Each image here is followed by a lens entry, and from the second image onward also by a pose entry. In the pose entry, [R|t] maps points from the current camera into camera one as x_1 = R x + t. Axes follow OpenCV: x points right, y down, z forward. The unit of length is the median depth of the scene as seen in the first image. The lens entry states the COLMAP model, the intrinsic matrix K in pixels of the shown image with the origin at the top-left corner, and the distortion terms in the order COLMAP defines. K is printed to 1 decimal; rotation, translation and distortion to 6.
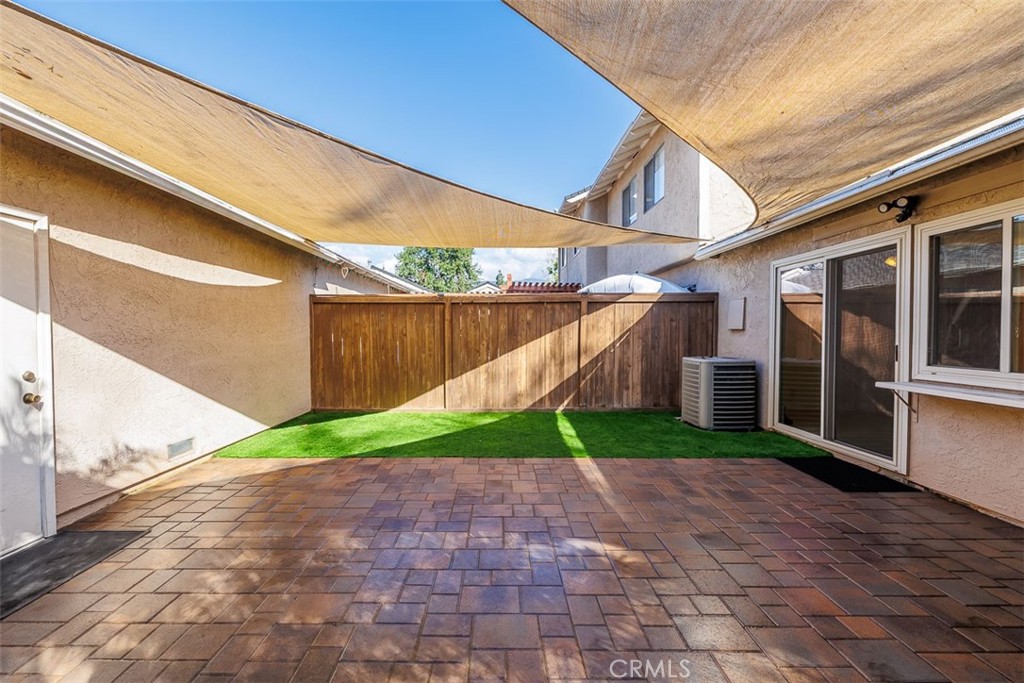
lens RADIAL K [[440.6, 0, 492.3], [0, 440.6, 342.5], [0, 0, 1]] dist [-0.001841, -0.000288]
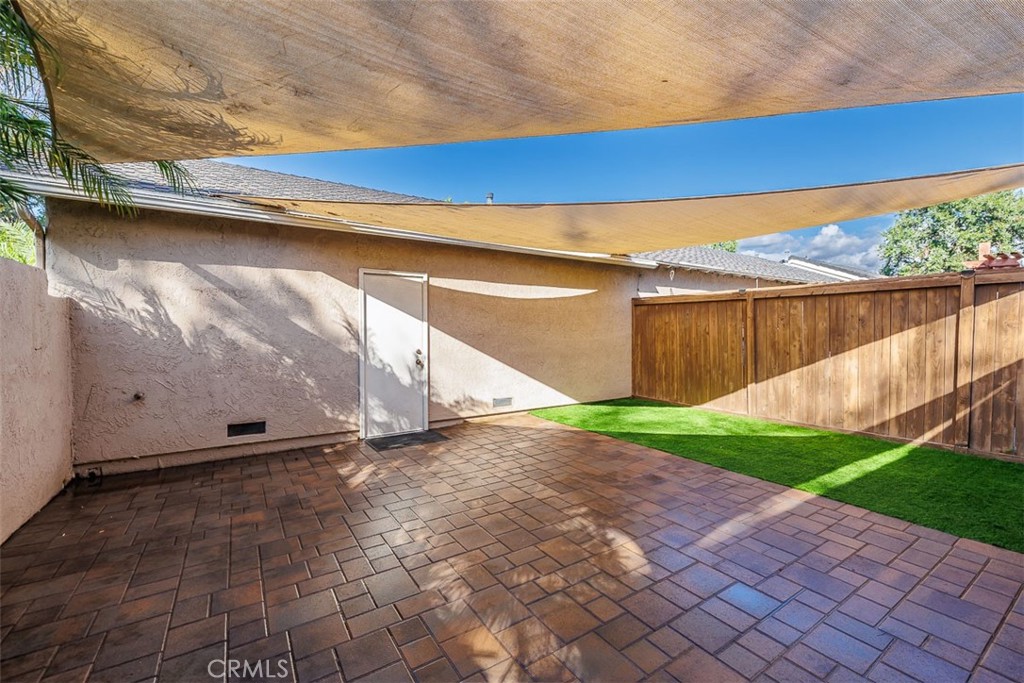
lens RADIAL K [[428.9, 0, 507.3], [0, 428.9, 342.8], [0, 0, 1]] dist [-0.001302, -0.000489]
pose [[0.557883, 0.028633, -0.829426, 0.607685], [-0.020411, 0.999576, 0.020778, -0.011704], [0.829669, 0.005337, 0.558231, 0.141857]]
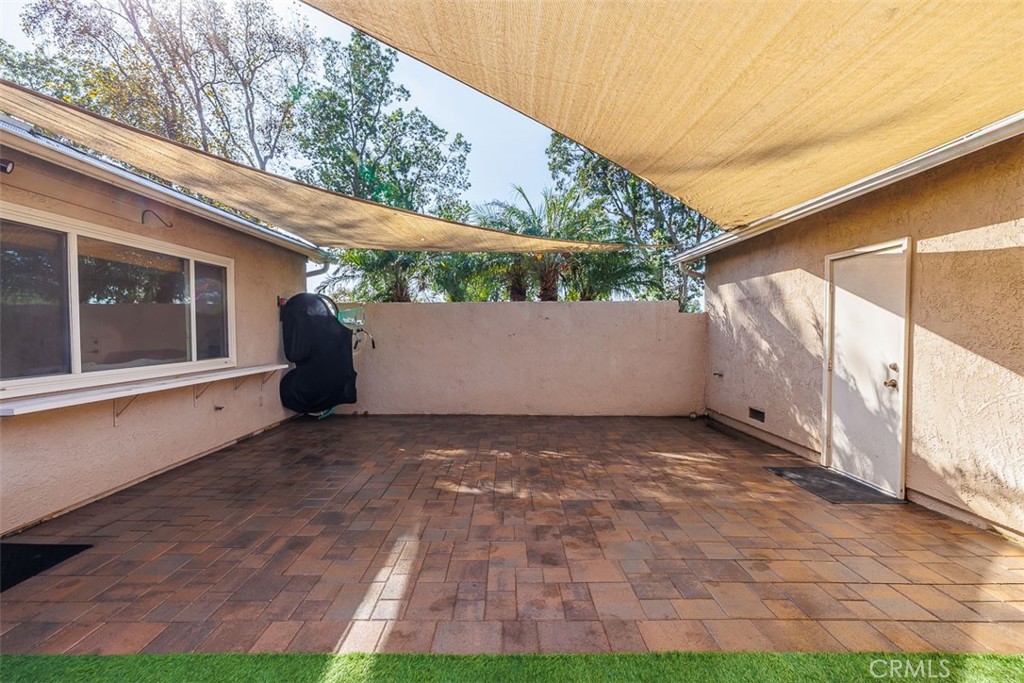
lens RADIAL K [[424.0, 0, 506.8], [0, 424.0, 340.2], [0, 0, 1]] dist [-0.002978, -0.000365]
pose [[-0.999921, 0.004289, -0.011804, 0.077042], [0.003707, 0.998799, 0.048862, -0.045962], [0.012000, 0.048814, -0.998736, 1.542075]]
